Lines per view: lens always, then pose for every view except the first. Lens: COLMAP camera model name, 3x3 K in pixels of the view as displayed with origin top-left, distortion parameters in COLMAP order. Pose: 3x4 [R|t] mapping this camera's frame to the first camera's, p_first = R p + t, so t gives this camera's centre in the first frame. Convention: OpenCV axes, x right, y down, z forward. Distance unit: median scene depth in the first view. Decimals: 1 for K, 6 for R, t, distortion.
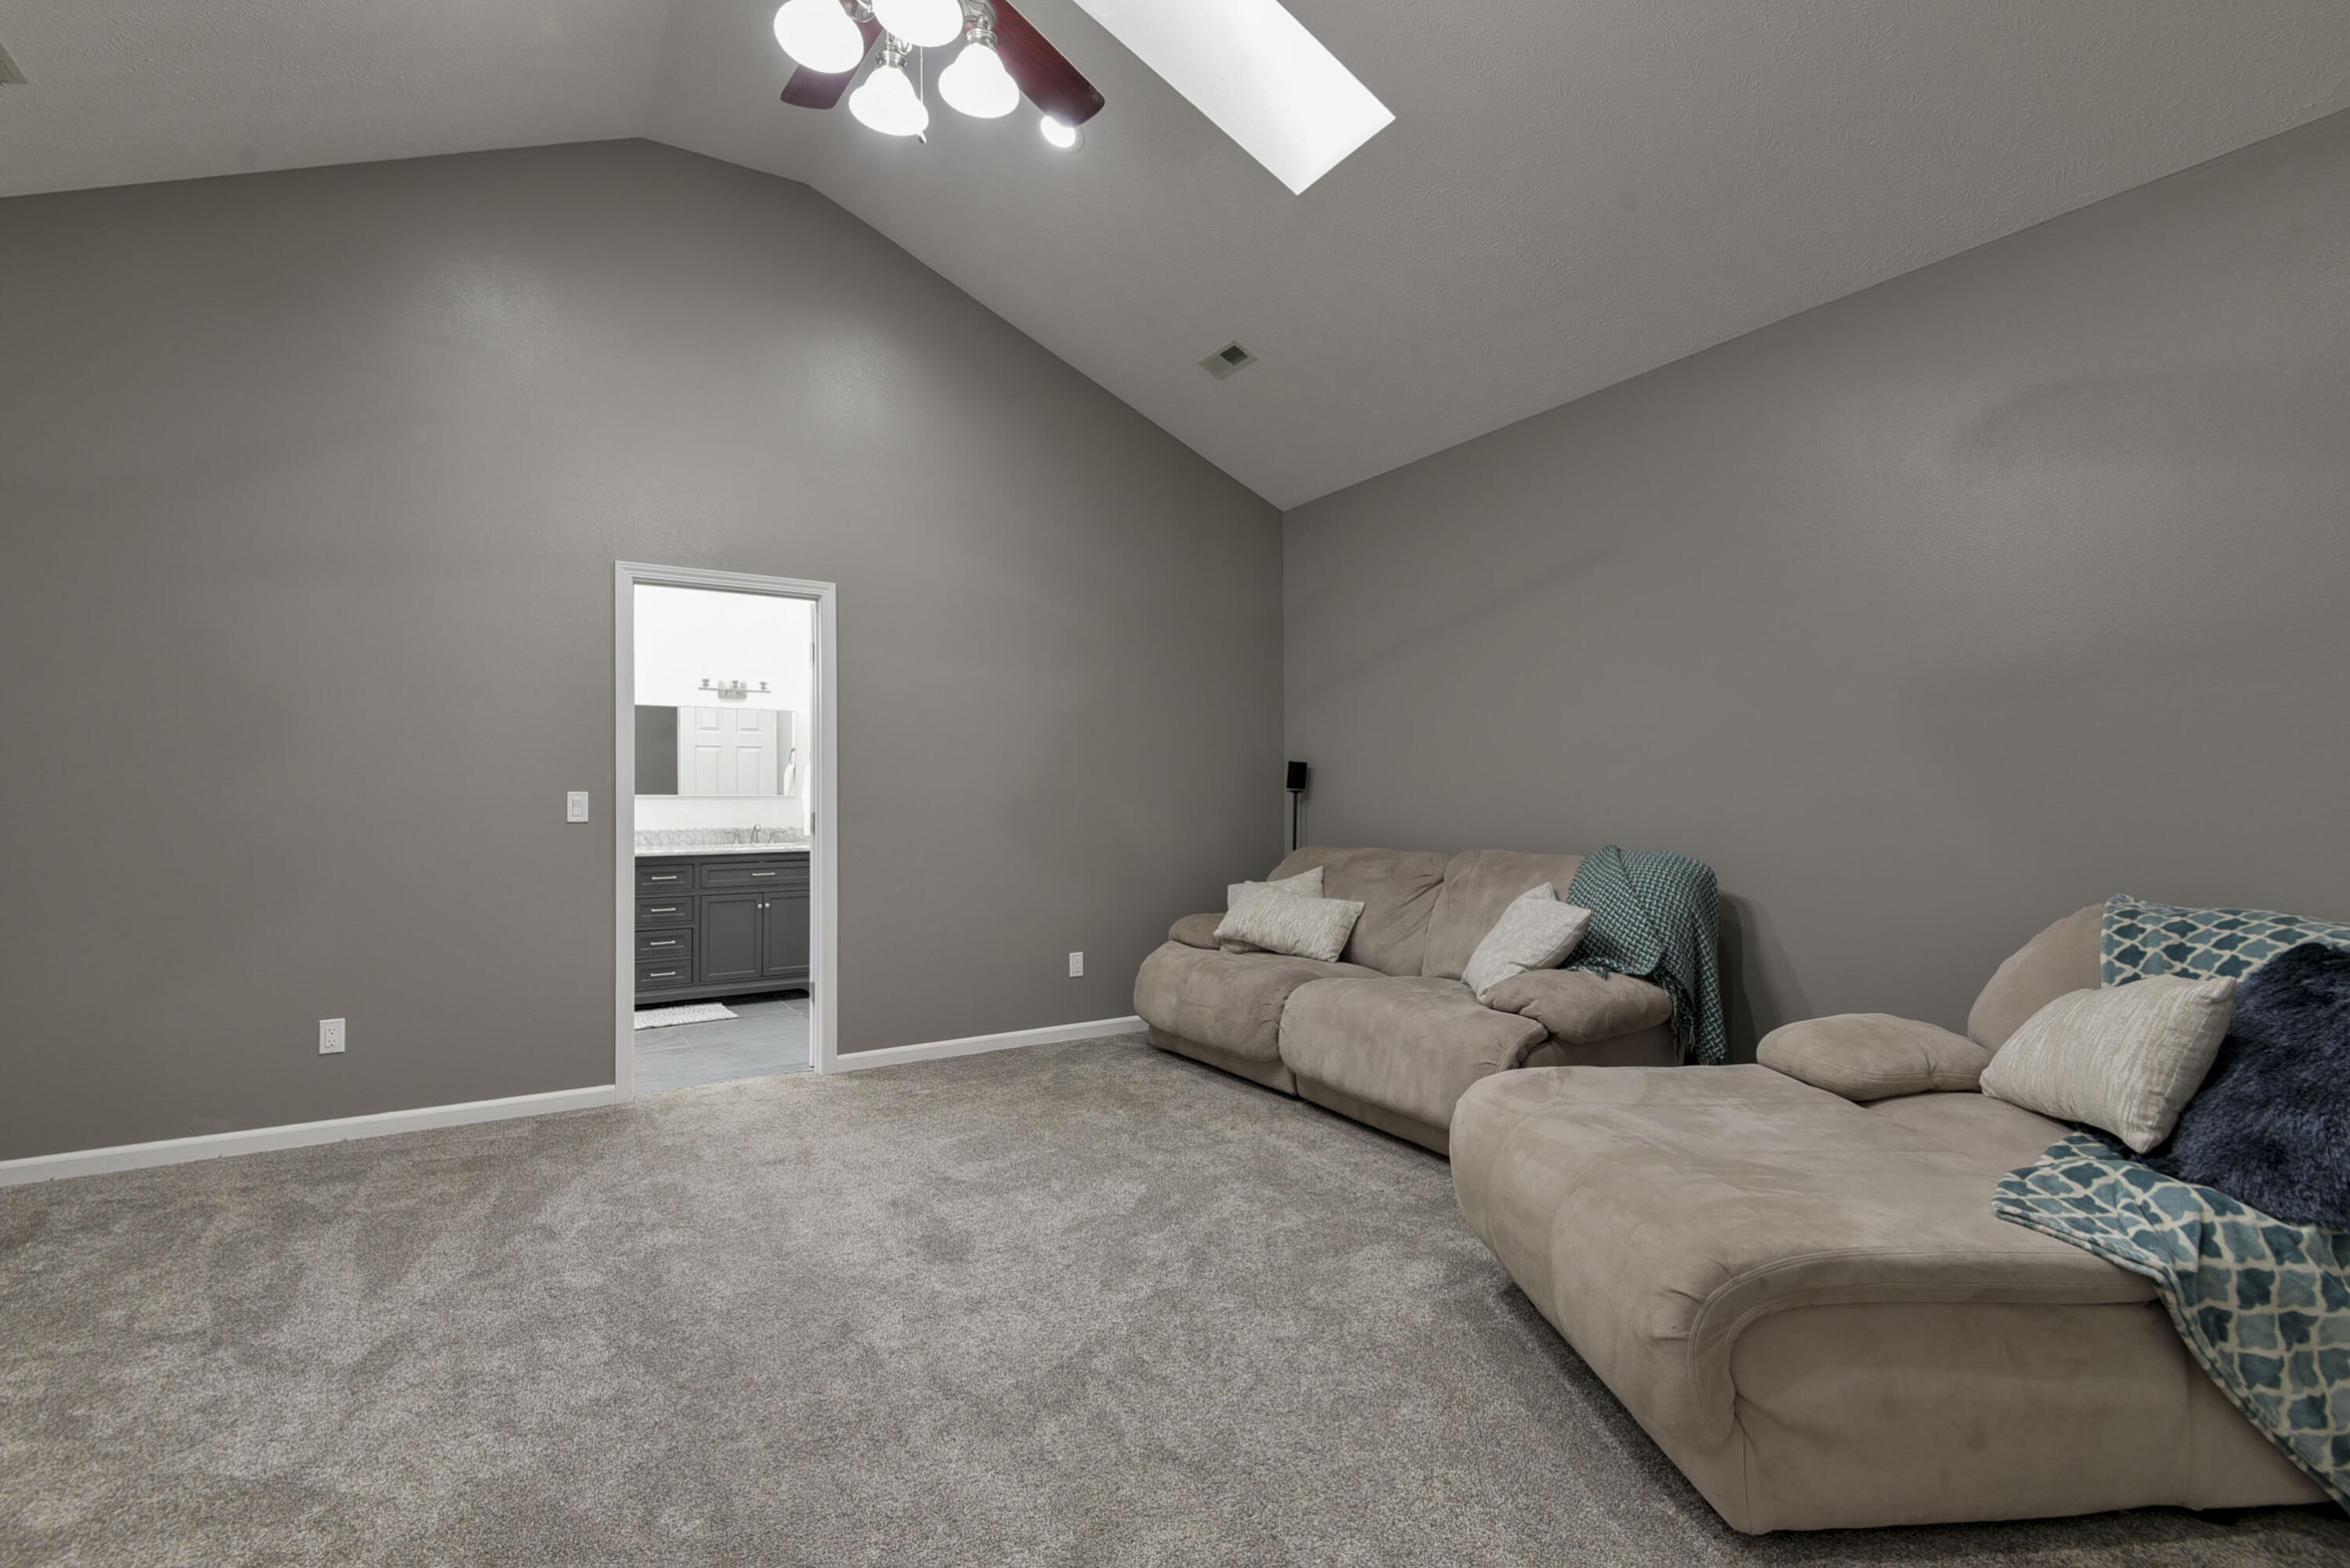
lens RADIAL K [[1084.6, 0, 1176.2], [0, 1084.6, 792.0], [0, 0, 1]] dist [-0.000451, -0.000837]
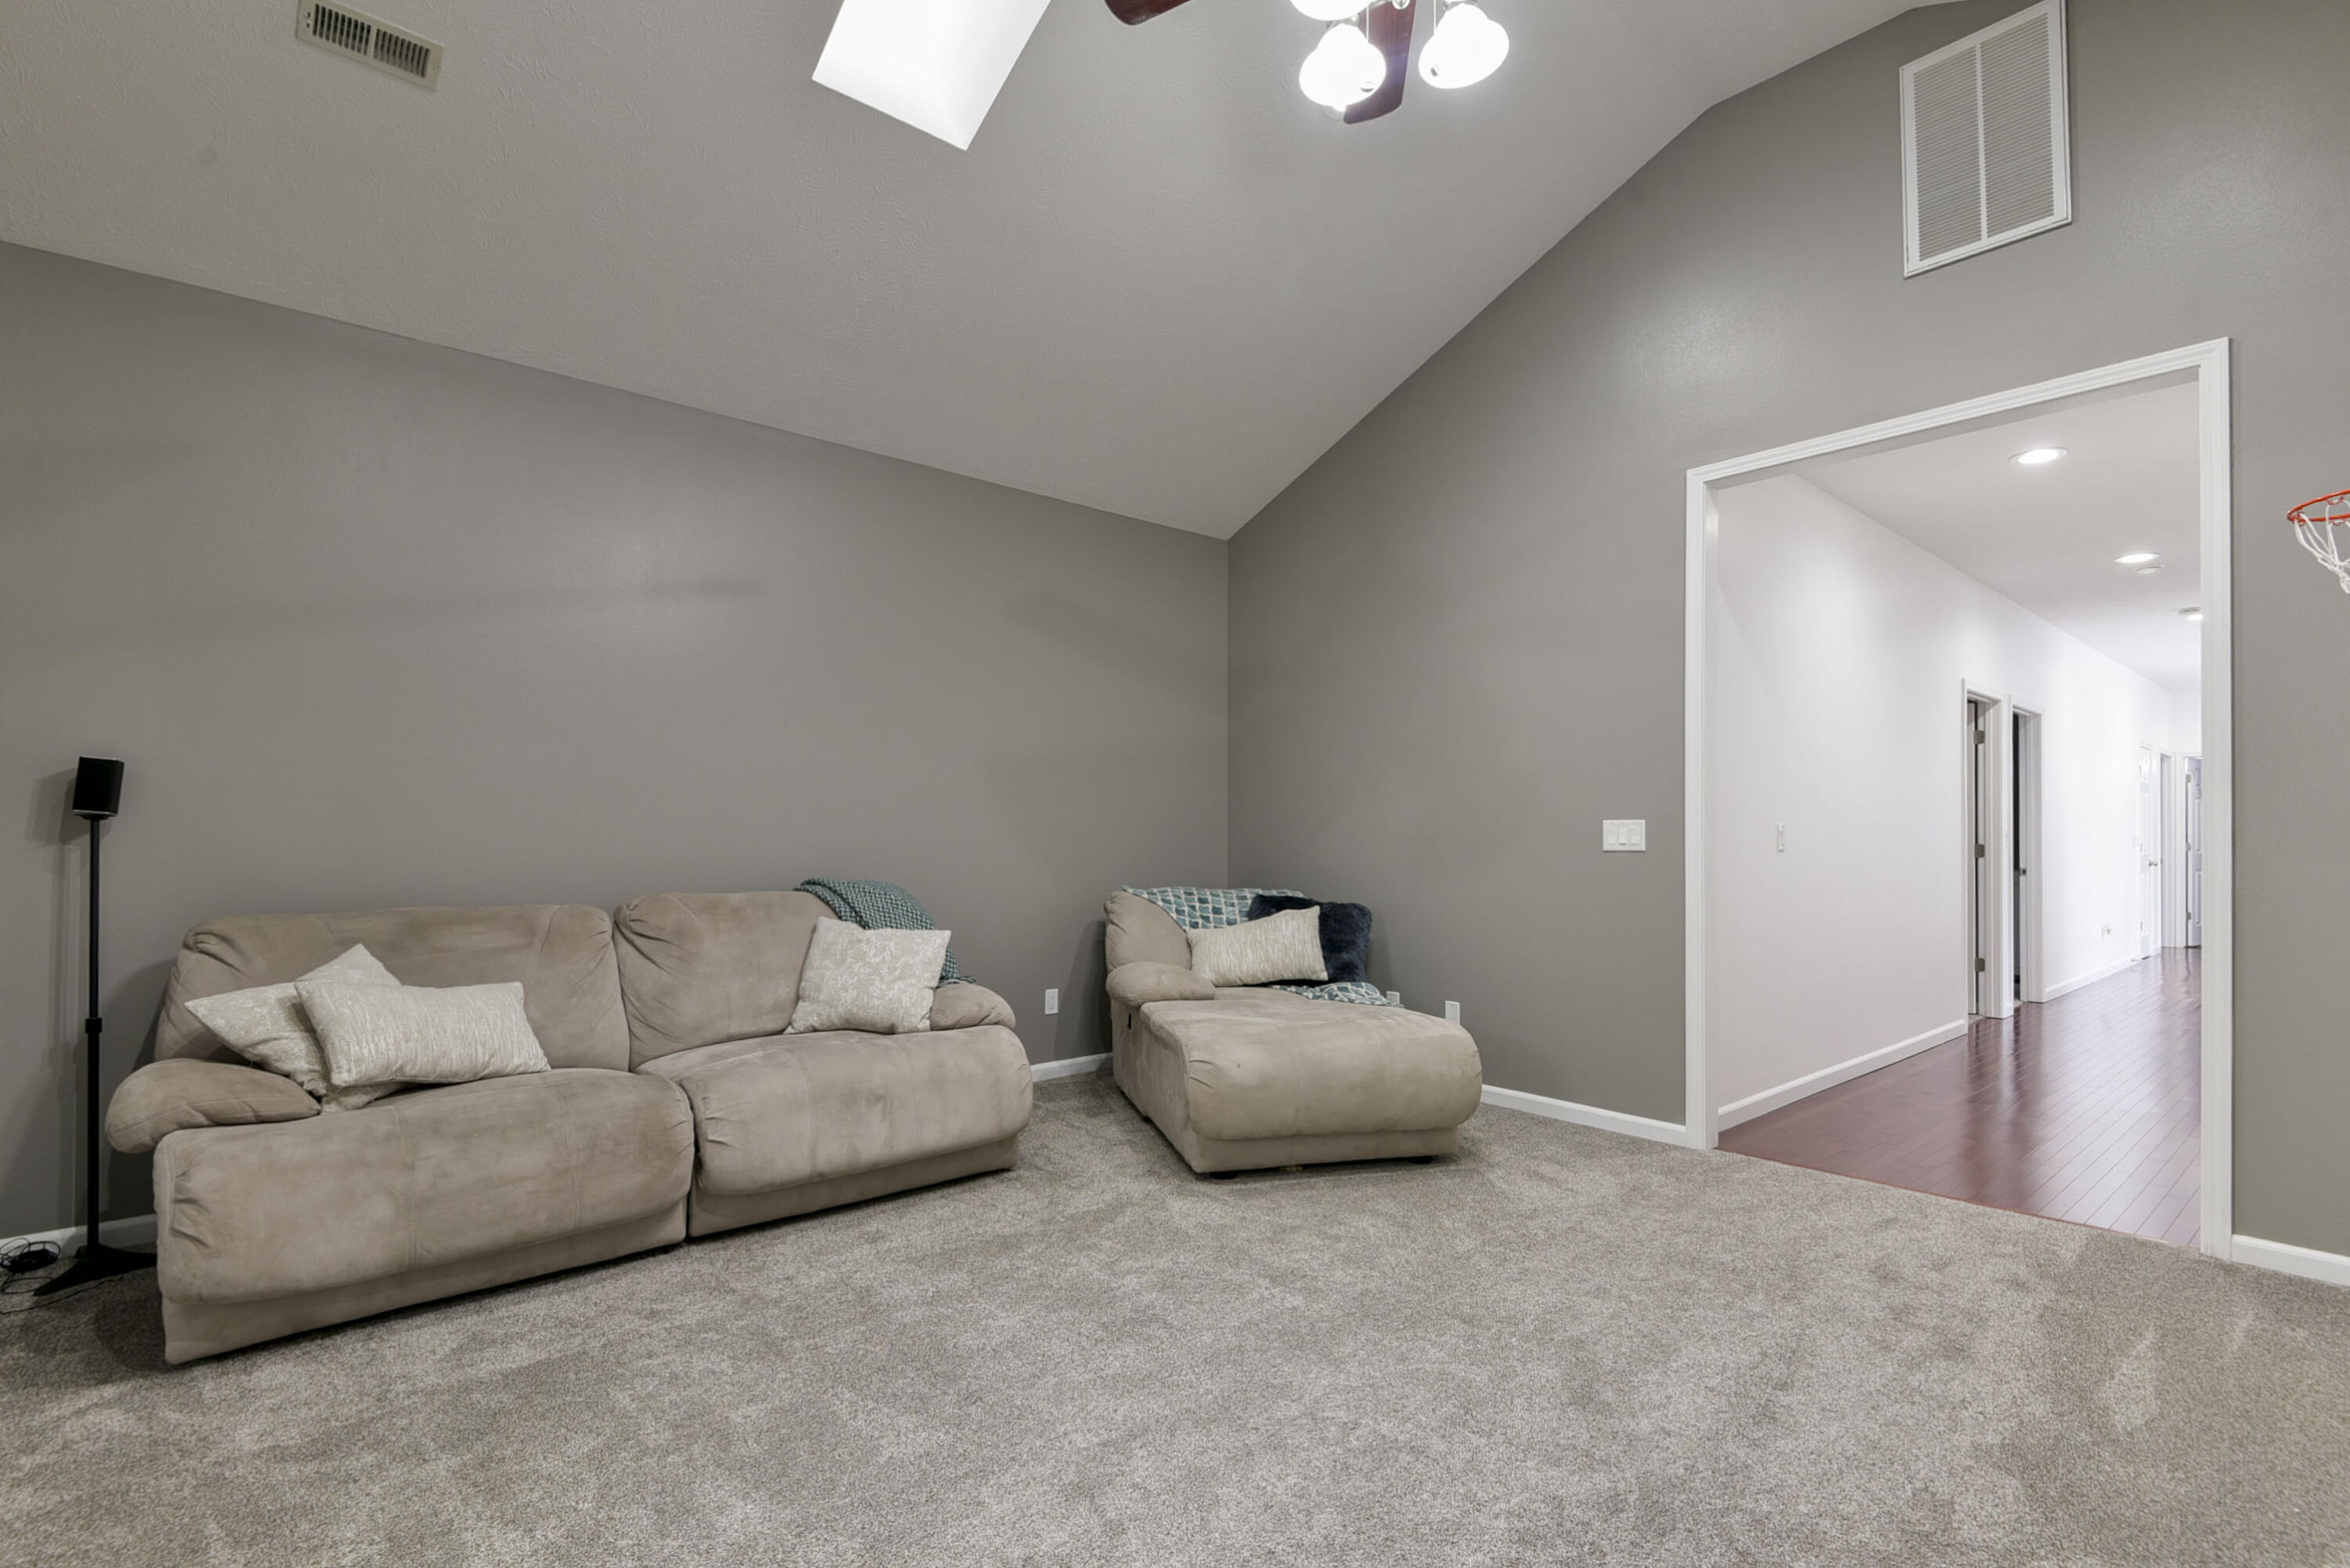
lens RADIAL K [[1084.6, 0, 1175.6], [0, 1084.6, 838.8], [0, 0, 1]] dist [-0.000451, -0.000837]
pose [[-0.170323, 0.010538, 0.985332, -0.600305], [-0.004077, 0.999927, -0.011398, 0.016254], [-0.985380, -0.005958, -0.170268, 0.725631]]
